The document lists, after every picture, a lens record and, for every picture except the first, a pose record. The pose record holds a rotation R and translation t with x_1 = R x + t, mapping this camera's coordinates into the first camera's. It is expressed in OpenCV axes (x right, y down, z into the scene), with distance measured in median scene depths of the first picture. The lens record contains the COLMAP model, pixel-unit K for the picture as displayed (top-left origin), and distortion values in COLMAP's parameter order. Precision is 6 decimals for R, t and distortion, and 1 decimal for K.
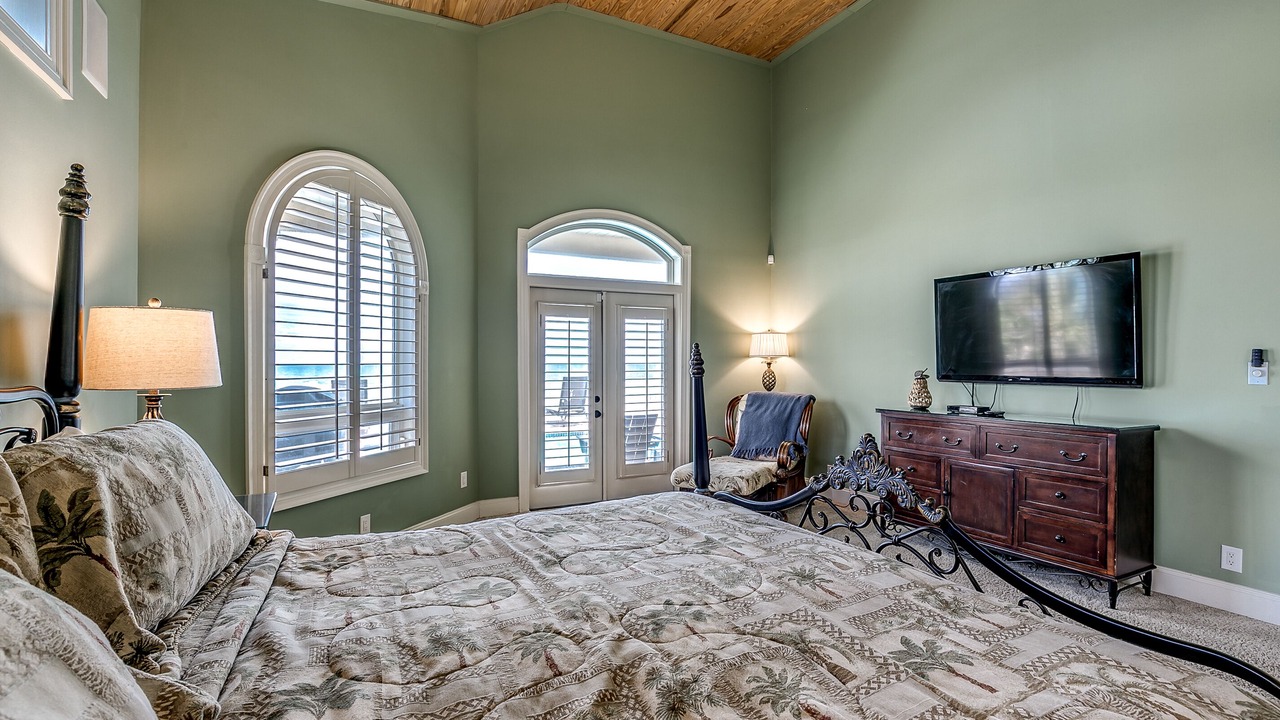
lens RADIAL K [[583.9, 0, 644.1], [0, 583.9, 358.2], [0, 0, 1]] dist [-0.010129, 0.001827]
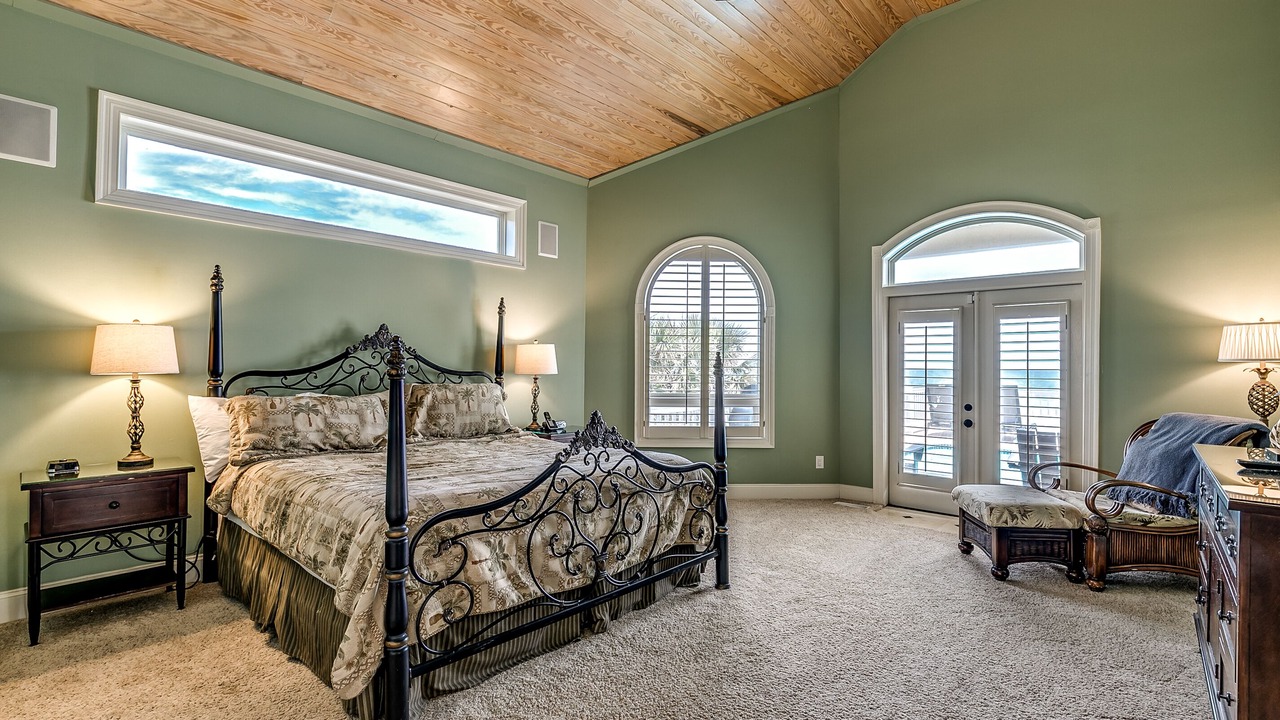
lens RADIAL K [[583.9, 0, 641.2], [0, 583.9, 359.7], [0, 0, 1]] dist [-0.010129, 0.001827]
pose [[0.358670, -0.005703, -0.933447, 0.624780], [-0.001620, 0.999976, -0.006732, 0.000820], [0.933463, 0.003926, 0.358652, 0.180808]]
